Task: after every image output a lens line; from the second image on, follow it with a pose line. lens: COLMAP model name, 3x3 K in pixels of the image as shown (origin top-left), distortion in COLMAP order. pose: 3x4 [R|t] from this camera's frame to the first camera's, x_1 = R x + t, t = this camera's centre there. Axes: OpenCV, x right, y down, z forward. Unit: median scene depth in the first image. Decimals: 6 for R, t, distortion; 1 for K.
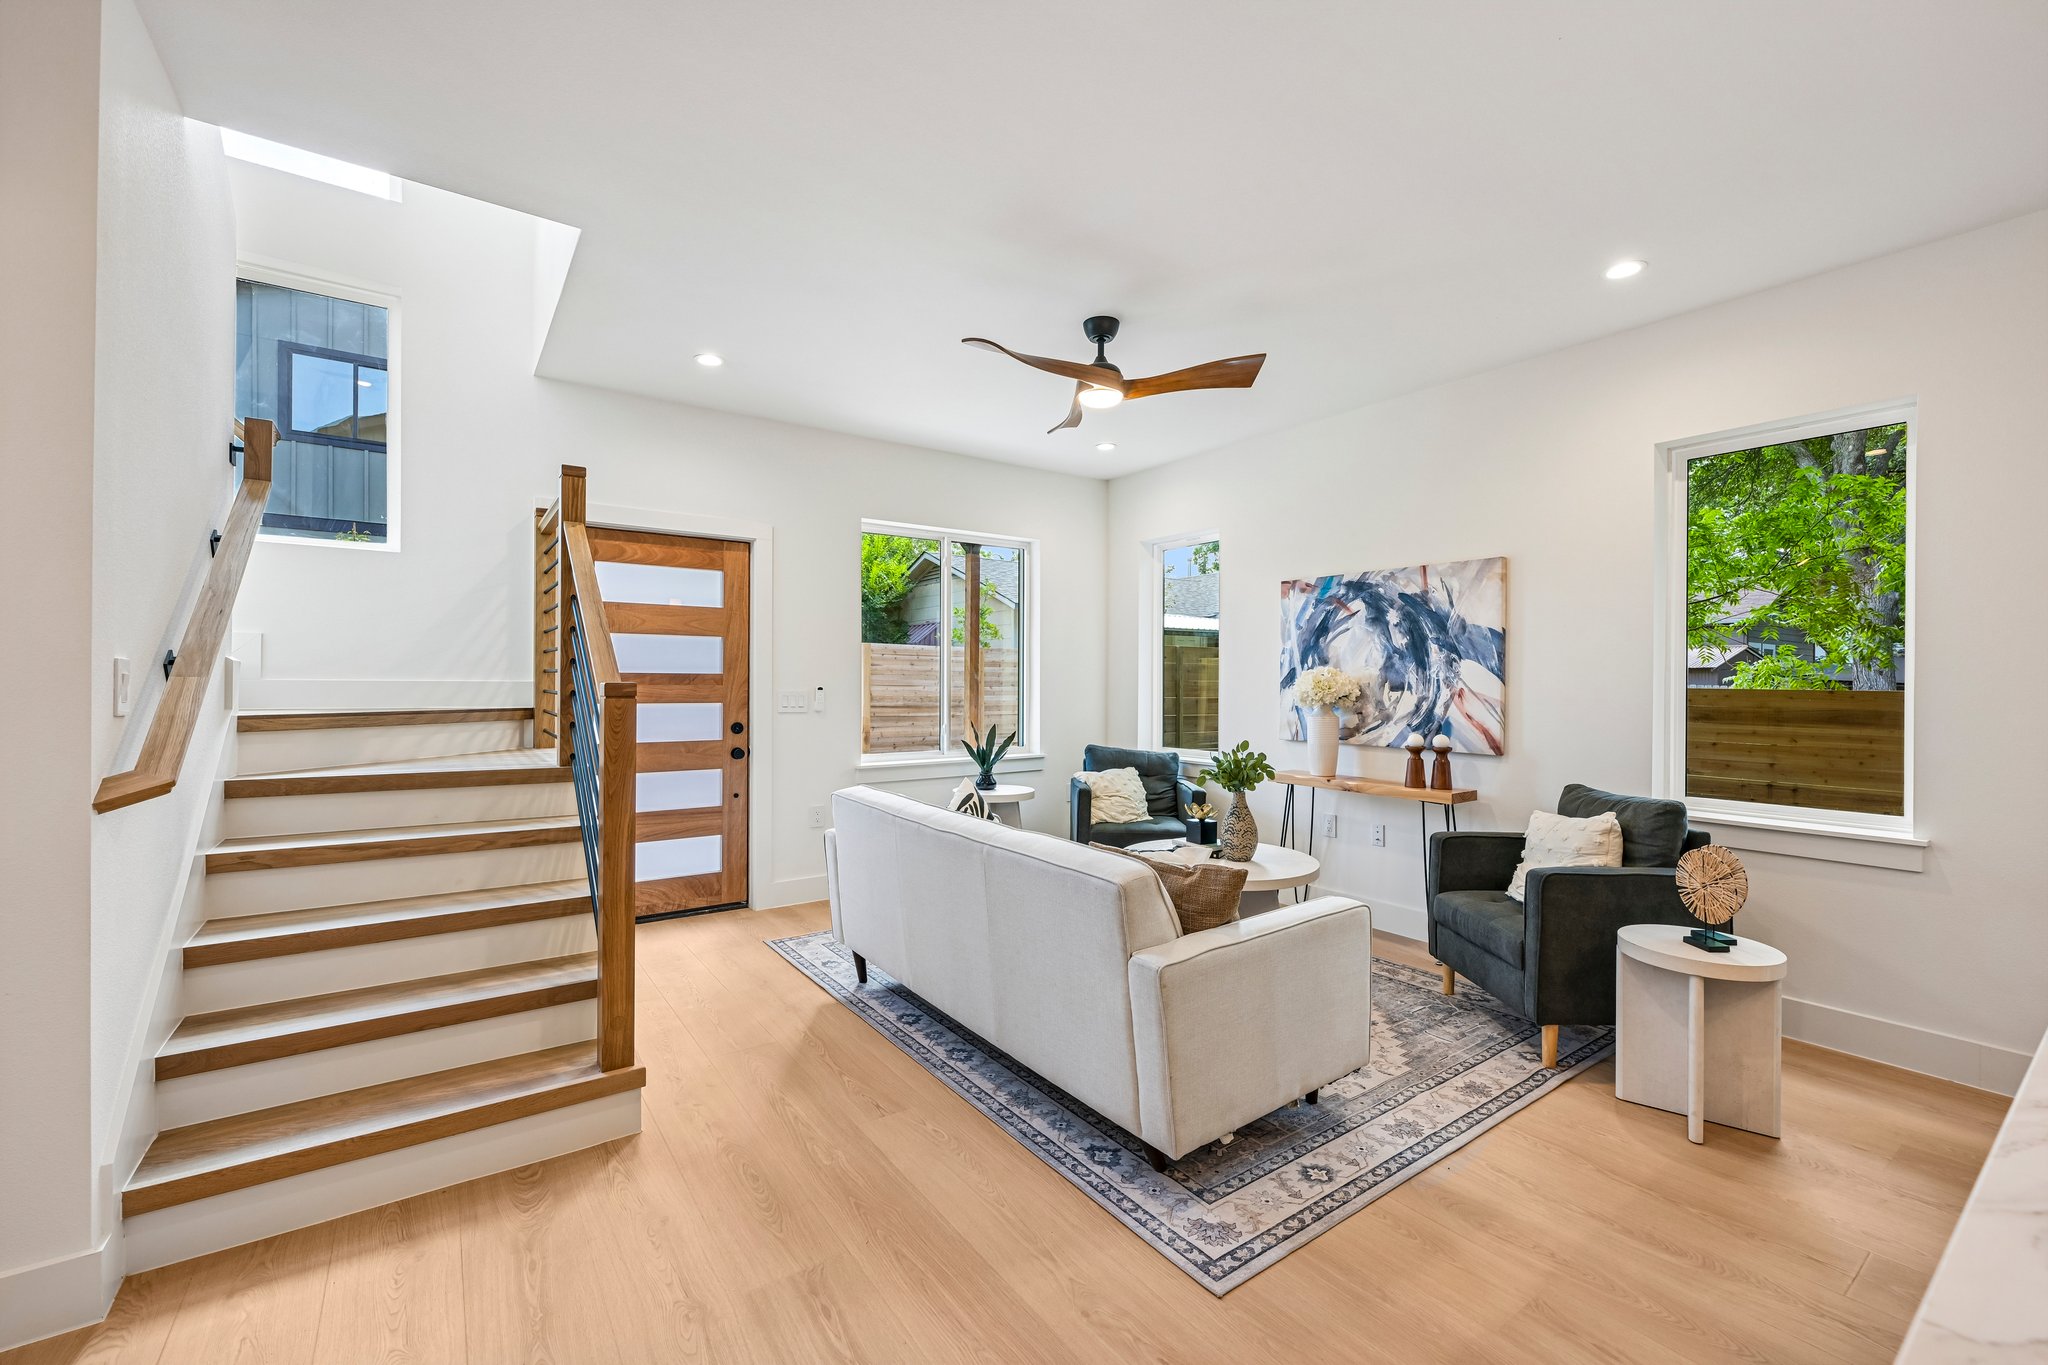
lens RADIAL K [[840.8, 0, 1030.1], [0, 840.8, 677.9], [0, 0, 1]] dist [-0.000083, 0.000079]
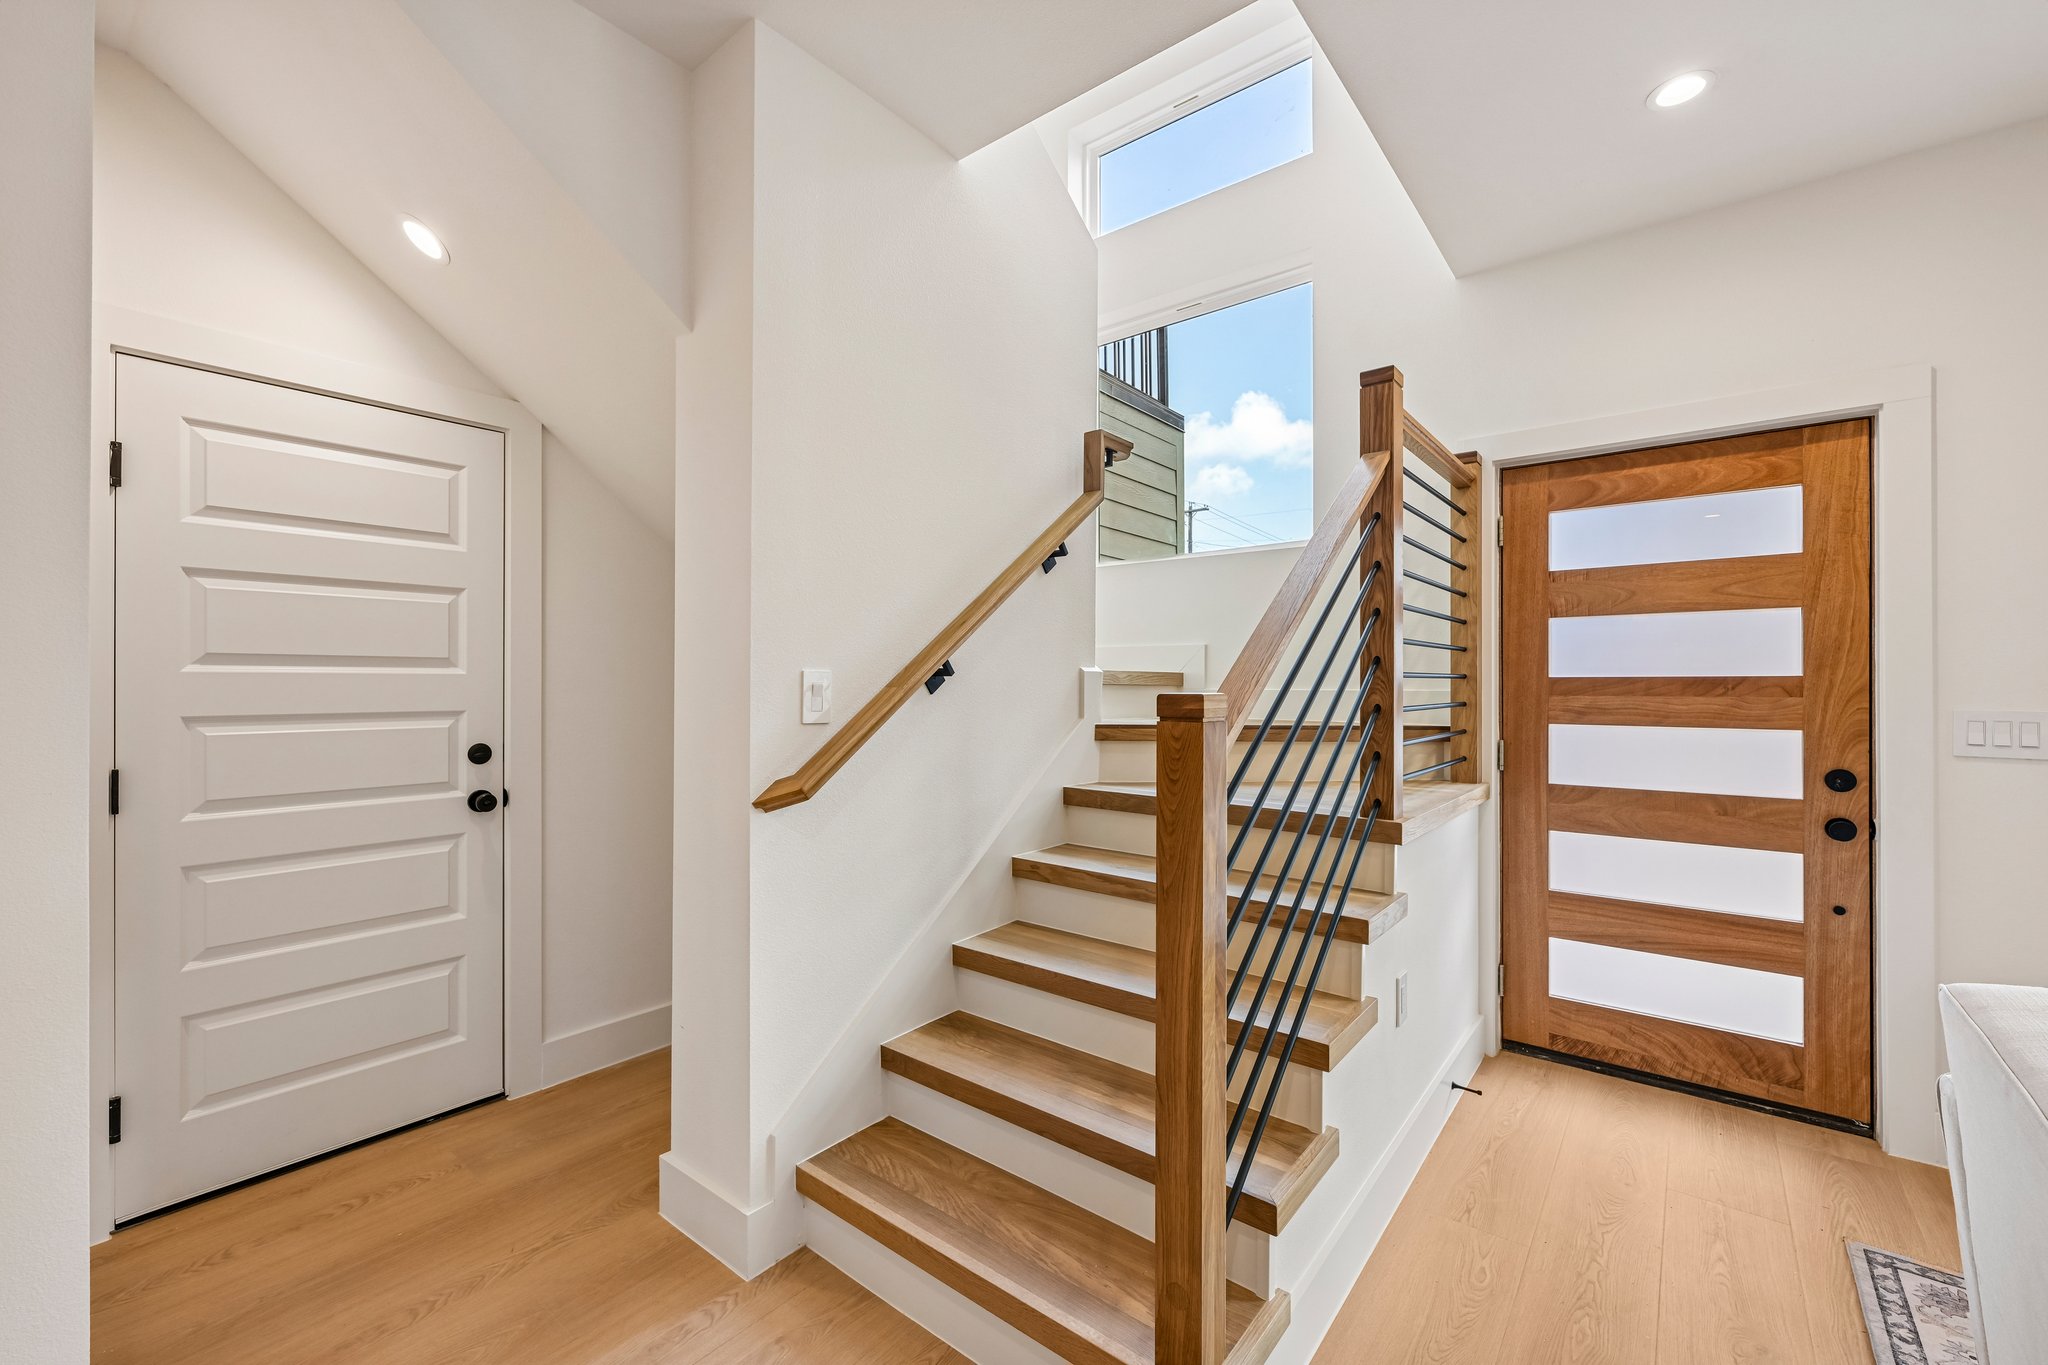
lens RADIAL K [[840.8, 0, 1014.3], [0, 840.8, 684.0], [0, 0, 1]] dist [-0.000083, 0.000079]
pose [[0.268927, -0.008865, -0.963120, 0.014942], [0.005976, 0.999954, -0.007536, 0.001641], [0.963142, -0.003729, 0.268968, 0.401345]]
